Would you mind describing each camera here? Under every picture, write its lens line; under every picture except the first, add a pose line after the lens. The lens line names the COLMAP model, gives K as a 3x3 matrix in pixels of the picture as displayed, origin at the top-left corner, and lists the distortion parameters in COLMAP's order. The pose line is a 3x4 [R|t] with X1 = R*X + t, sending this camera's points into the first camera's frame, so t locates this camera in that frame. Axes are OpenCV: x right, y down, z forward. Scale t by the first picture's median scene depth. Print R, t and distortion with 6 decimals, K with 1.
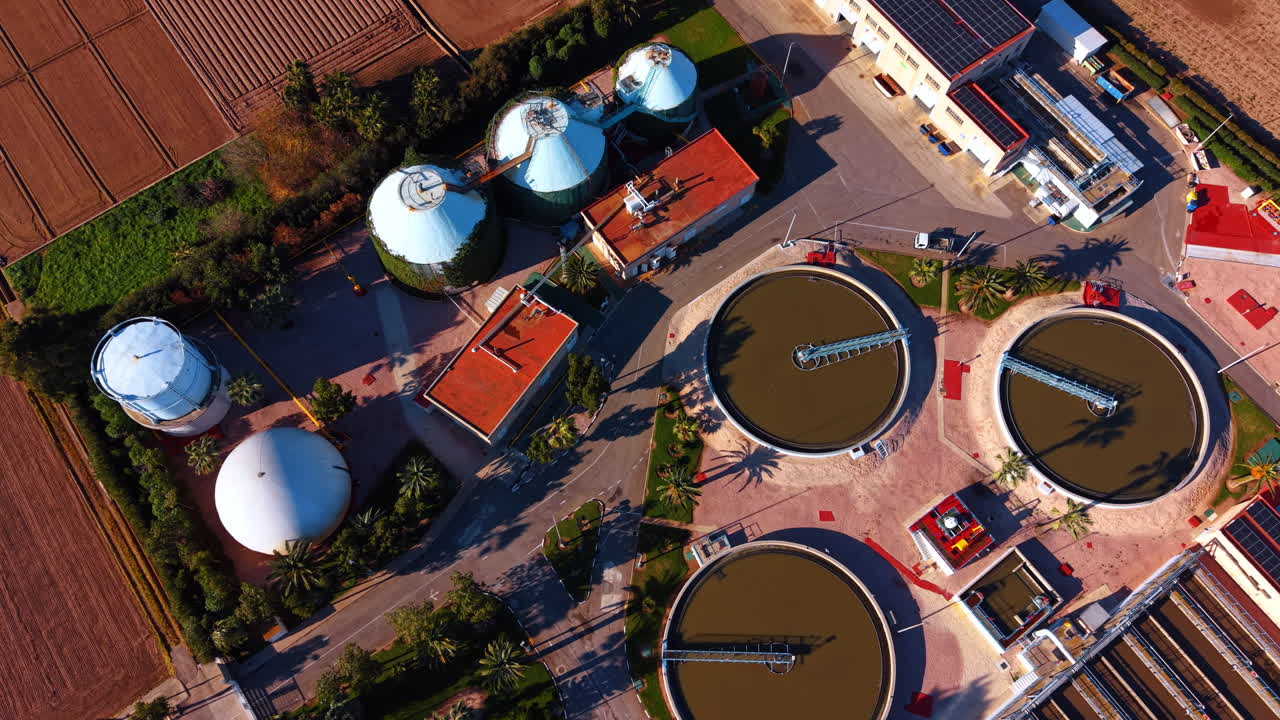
lens RADIAL K [[884.9, 0, 643.4], [0, 884.9, 359.4], [0, 0, 1]] dist [0.003541, 0.001706]
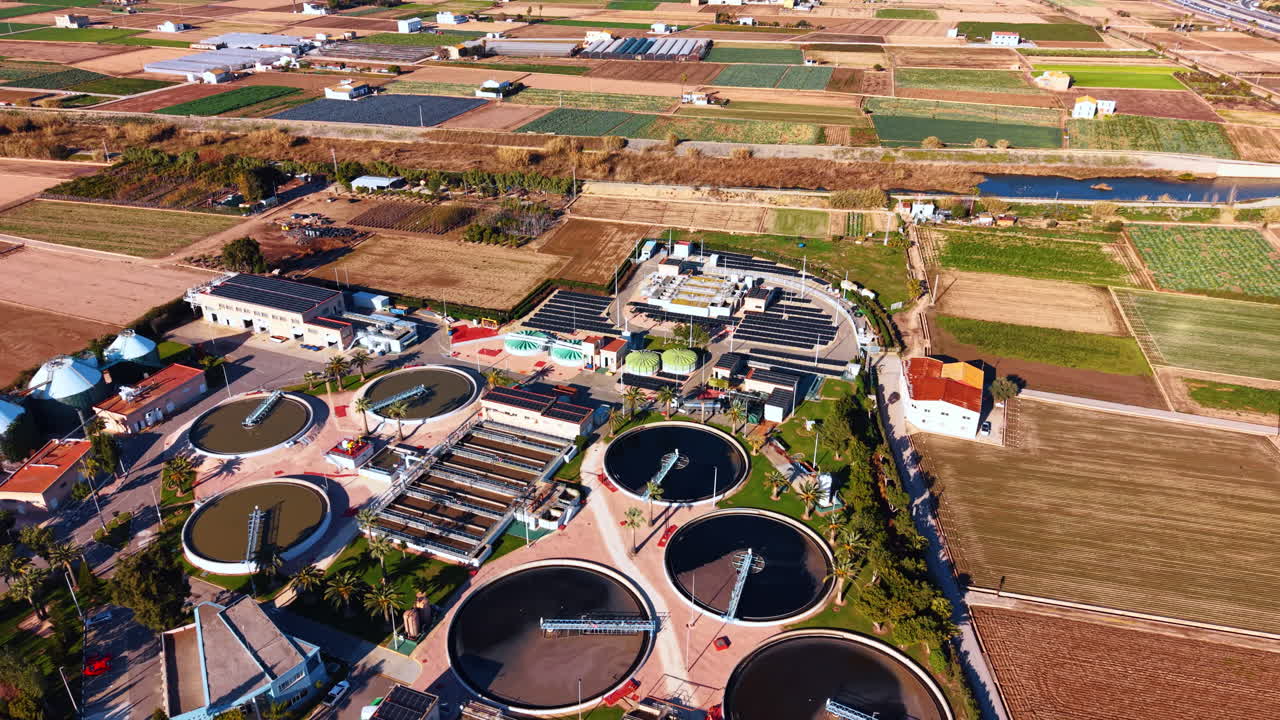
lens RADIAL K [[884.9, 0, 638.0], [0, 884.9, 359.7], [0, 0, 1]] dist [0.003541, 0.001706]
pose [[0.851748, -0.250781, 0.460037, 0.062220], [0.493714, 0.678109, -0.544440, 1.238427], [-0.175420, 0.690852, 0.701392, -0.448273]]
